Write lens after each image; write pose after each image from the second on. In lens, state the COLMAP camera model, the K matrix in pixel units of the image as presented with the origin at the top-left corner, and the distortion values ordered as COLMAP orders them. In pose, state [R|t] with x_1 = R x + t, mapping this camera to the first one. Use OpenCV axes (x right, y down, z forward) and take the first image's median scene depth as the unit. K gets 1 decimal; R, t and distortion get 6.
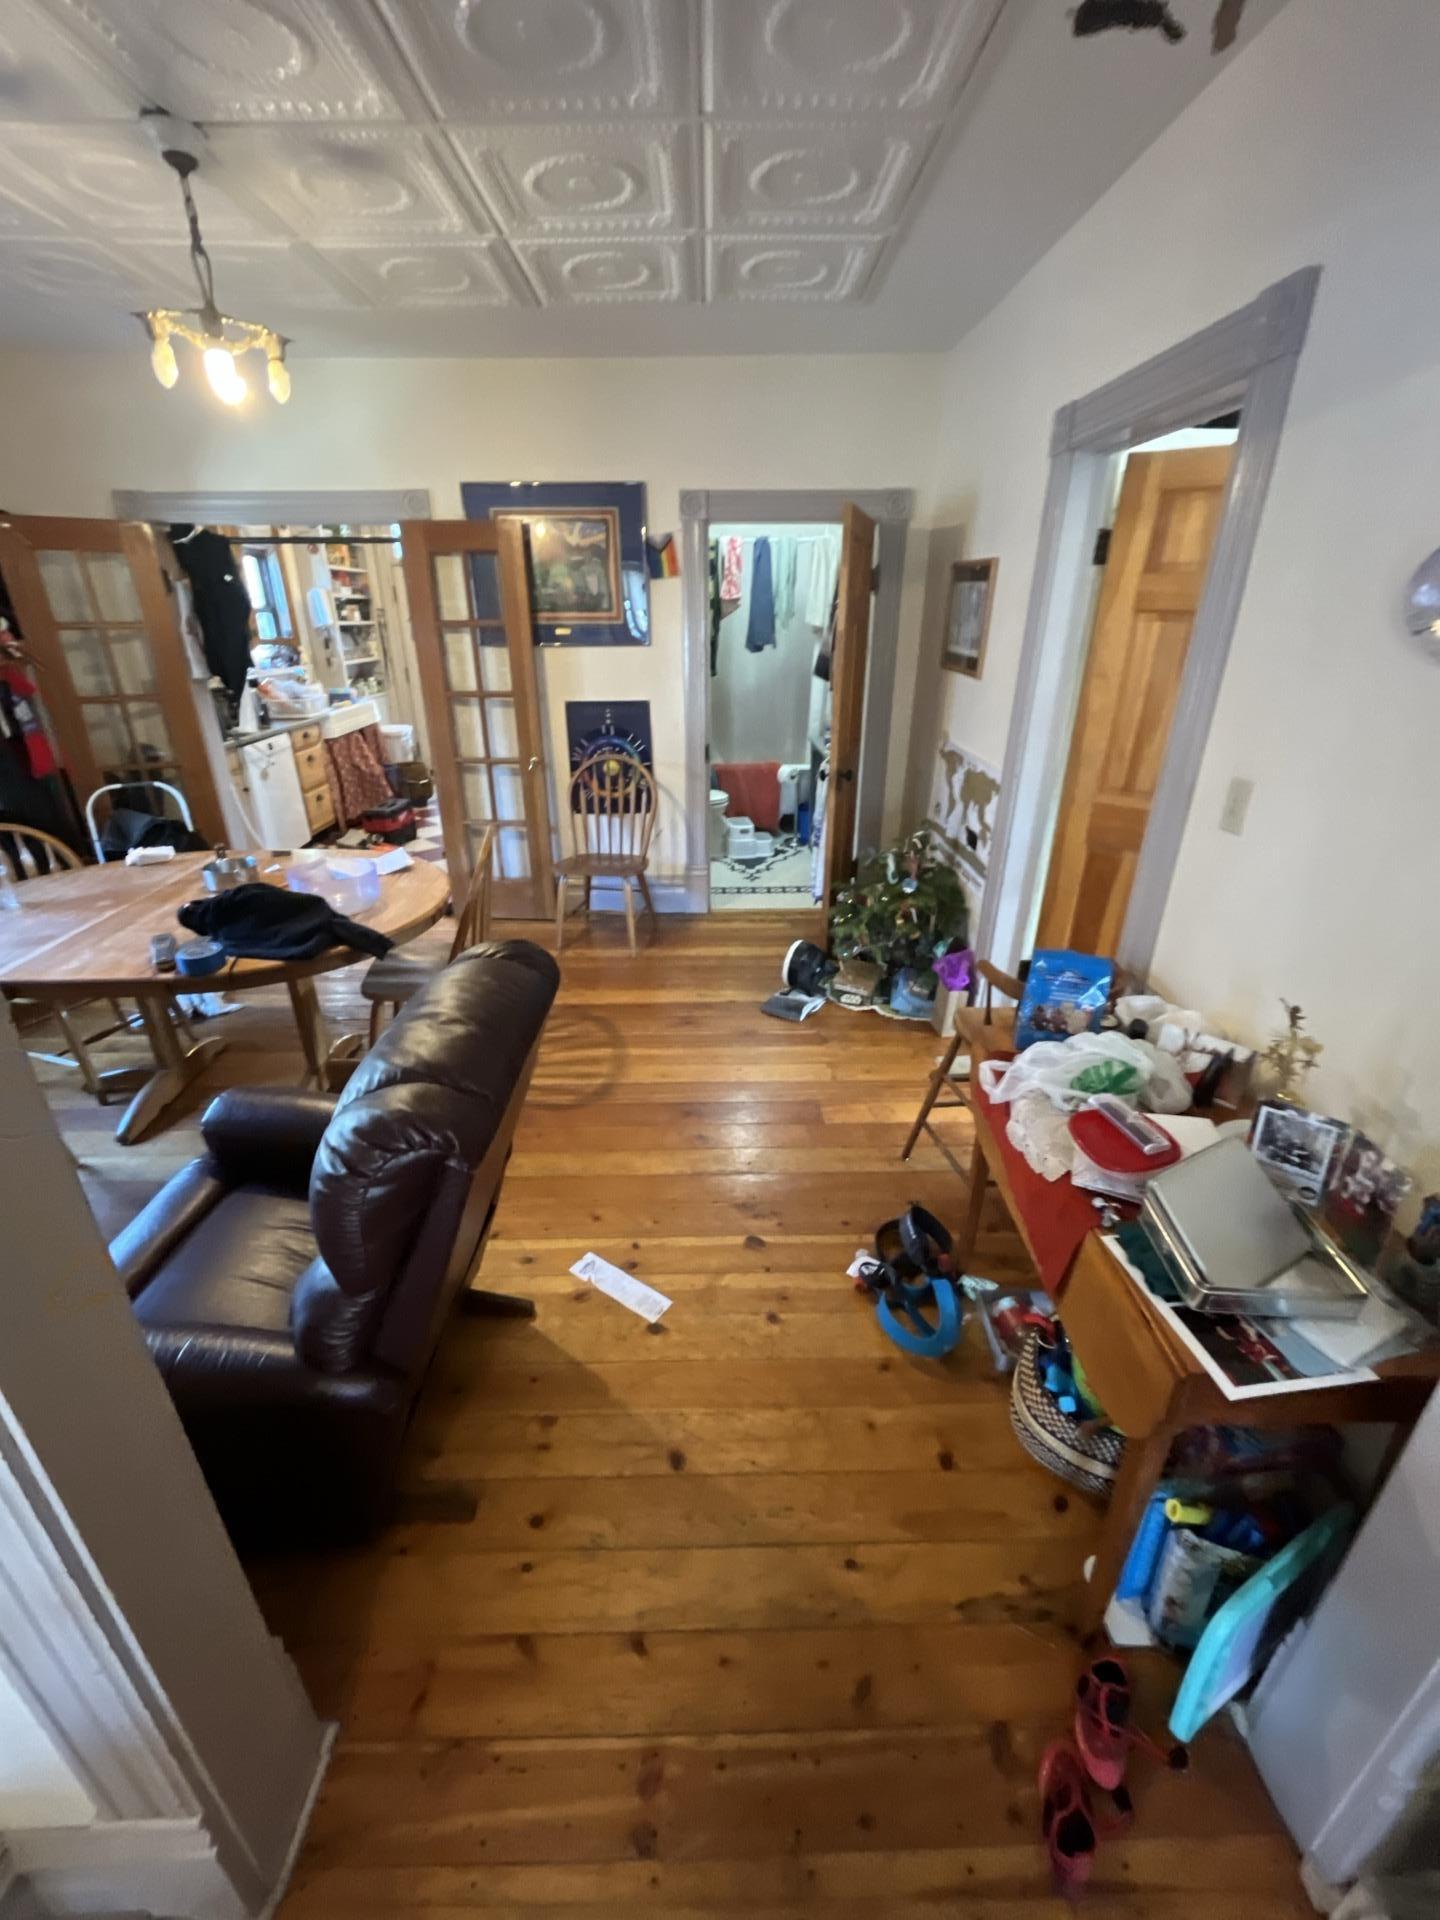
lens RADIAL K [[783.4, 0, 720.3], [0, 783.4, 958.6], [0, 0, 1]] dist [-0.004707, -0.000340]
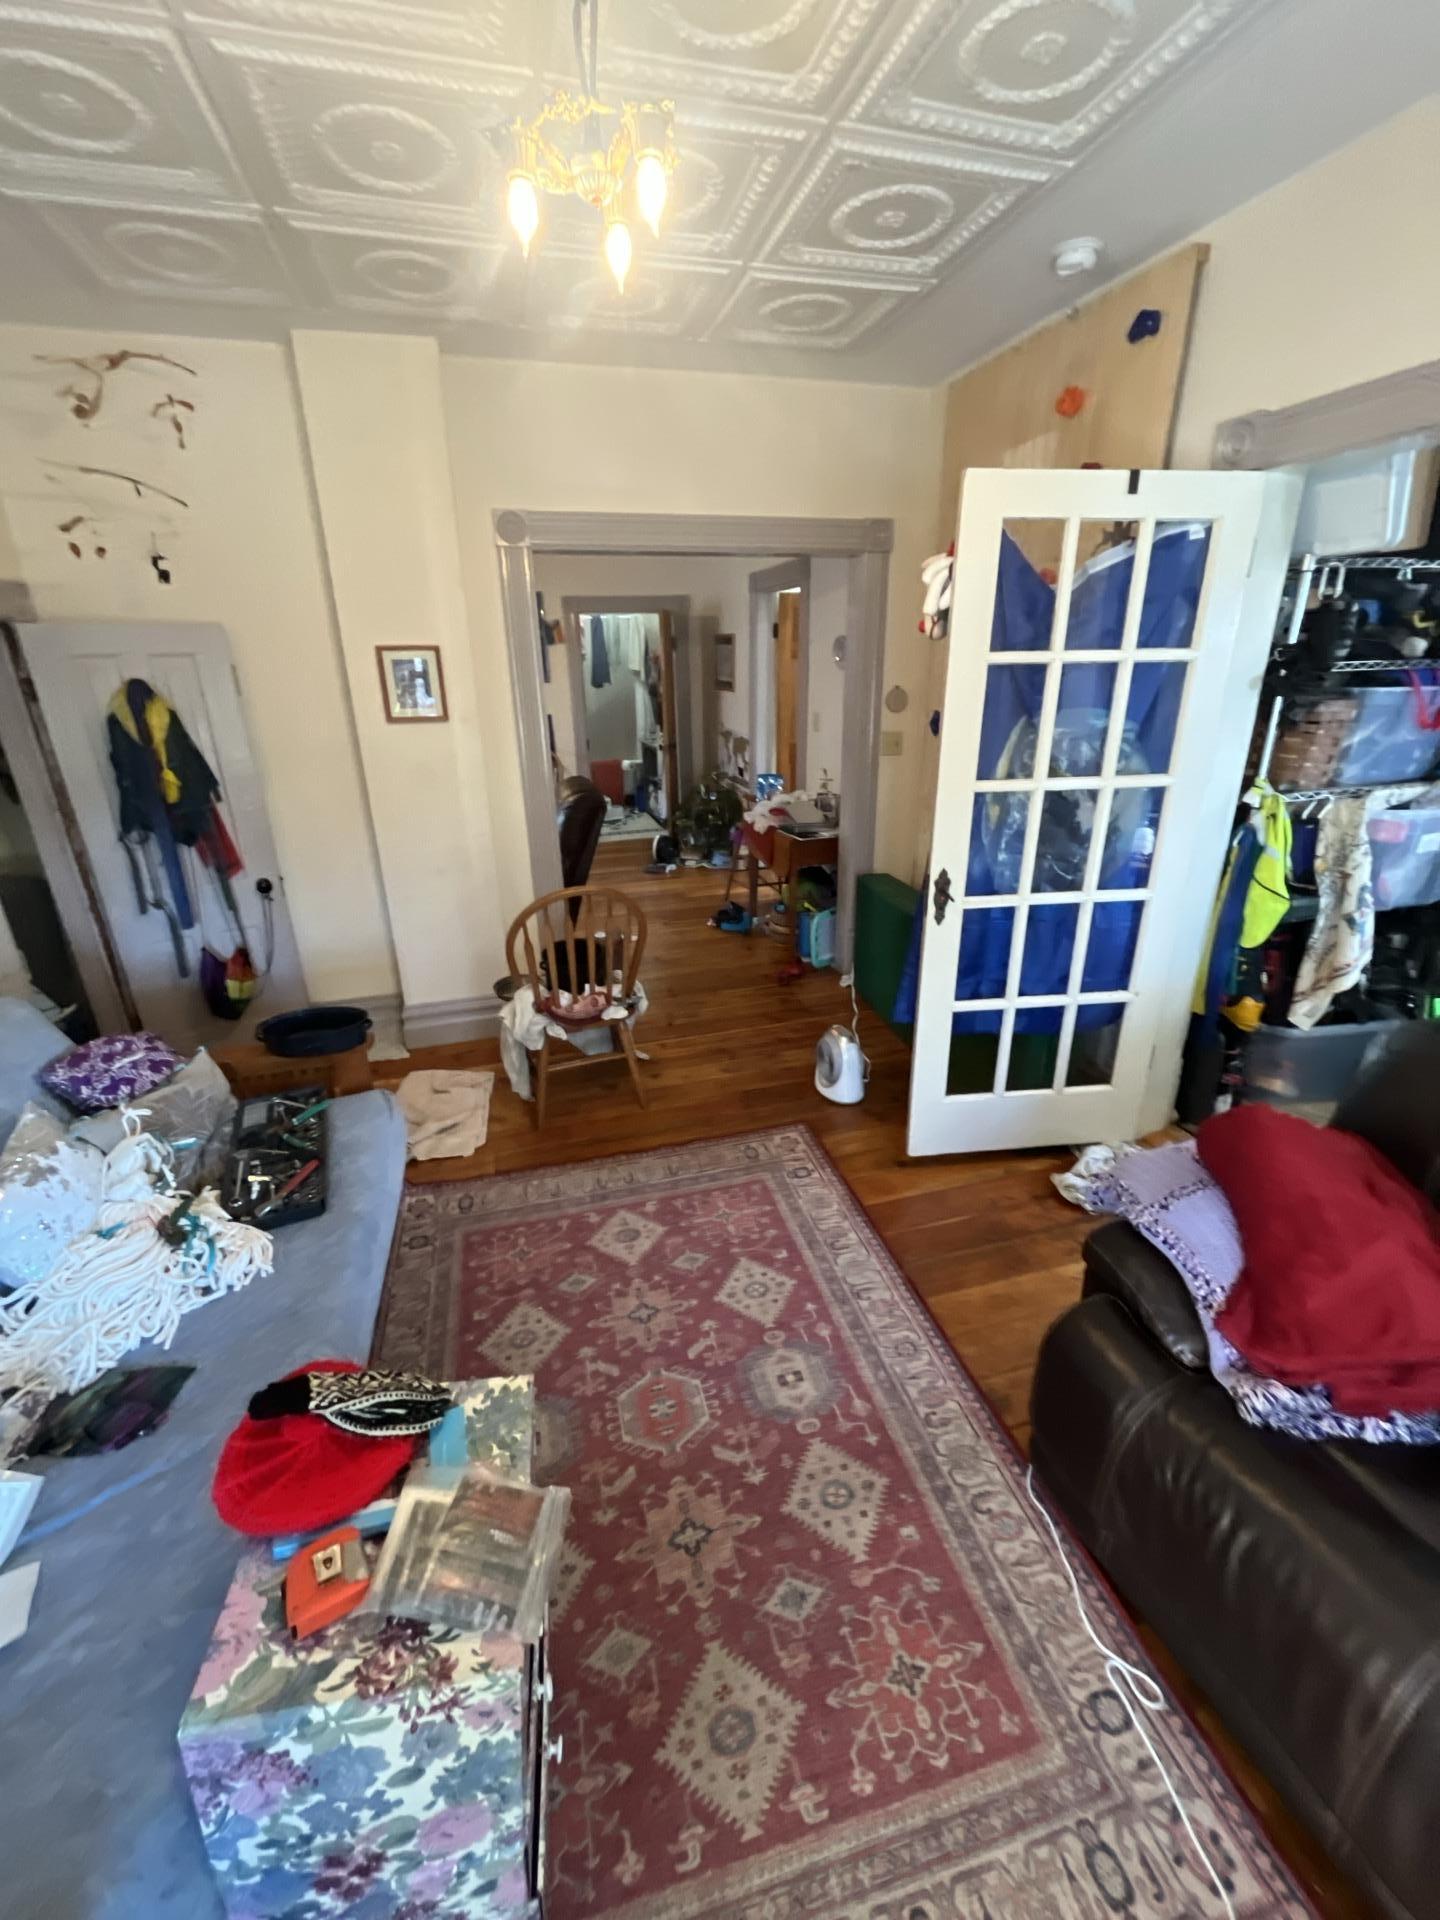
lens RADIAL K [[783.4, 0, 722.3], [0, 783.4, 958.1], [0, 0, 1]] dist [-0.004707, -0.000340]
pose [[0.965783, -0.112493, 0.233683, -0.208402], [0.124572, 0.991500, -0.037542, 0.333865], [-0.227474, 0.065368, 0.971588, -0.768436]]
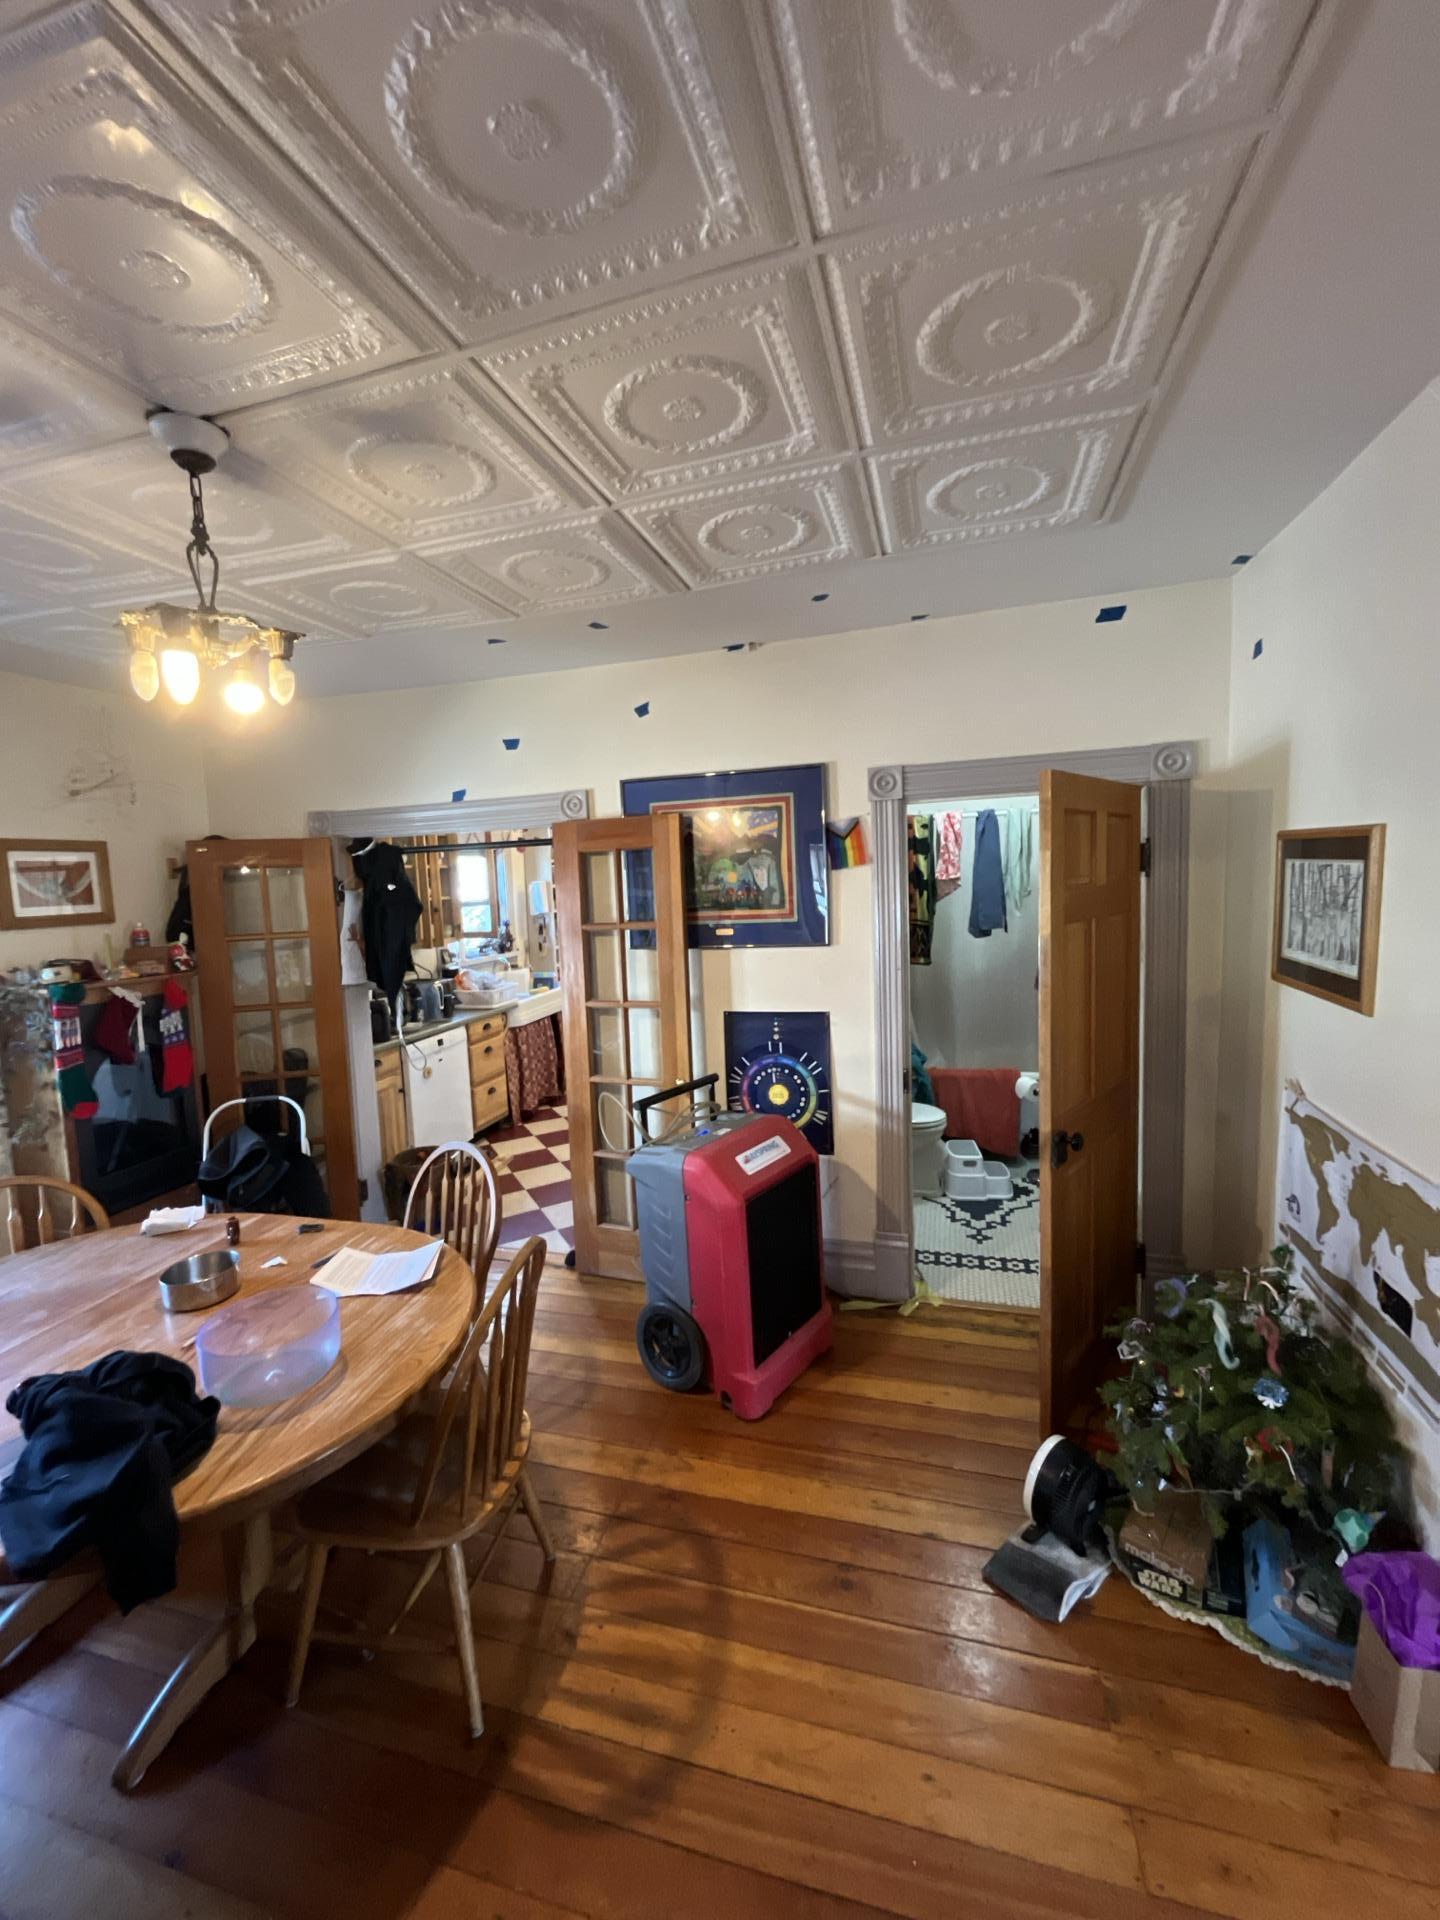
lens RADIAL K [[783.4, 0, 717.7], [0, 783.4, 954.5], [0, 0, 1]] dist [-0.004707, -0.000340]
pose [[0.954033, -0.009482, -0.299551, 0.040159], [-0.084444, 0.950500, -0.299029, -0.160650], [0.287558, 0.310579, 0.906008, 0.281331]]
